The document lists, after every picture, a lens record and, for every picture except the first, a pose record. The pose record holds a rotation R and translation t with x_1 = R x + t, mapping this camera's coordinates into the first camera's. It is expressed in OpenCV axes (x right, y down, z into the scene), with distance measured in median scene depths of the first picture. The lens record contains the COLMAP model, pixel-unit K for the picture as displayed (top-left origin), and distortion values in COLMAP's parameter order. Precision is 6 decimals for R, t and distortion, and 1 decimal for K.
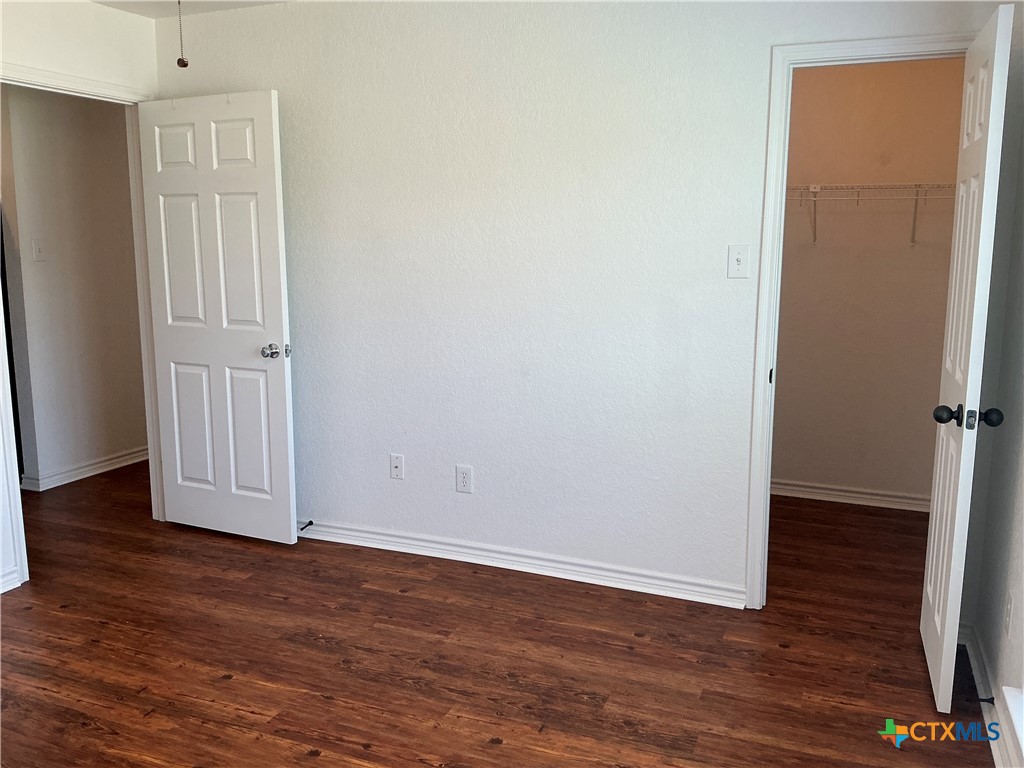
lens RADIAL K [[878.1, 0, 506.4], [0, 878.1, 391.7], [0, 0, 1]] dist [0.039216, -0.077939]
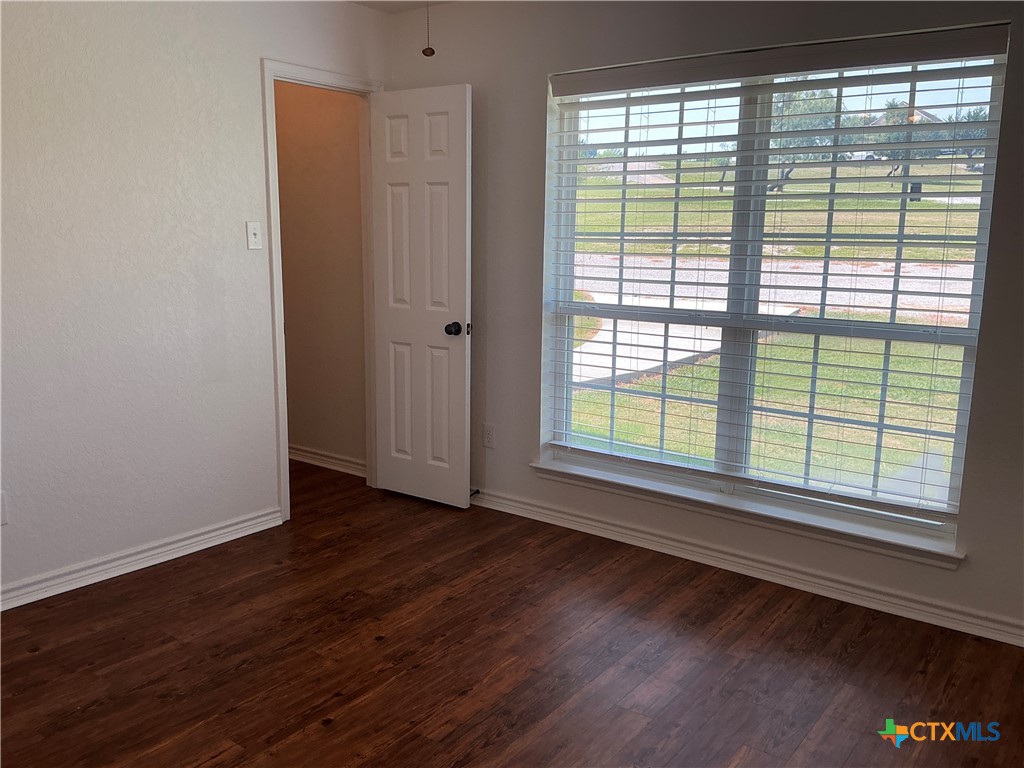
lens RADIAL K [[878.1, 0, 504.2], [0, 878.1, 380.0], [0, 0, 1]] dist [0.039216, -0.077939]
pose [[0.255263, -0.173331, 0.951208, -0.907658], [0.160010, 0.977807, 0.135238, -0.077205], [-0.953539, 0.117682, 0.277333, 0.386955]]
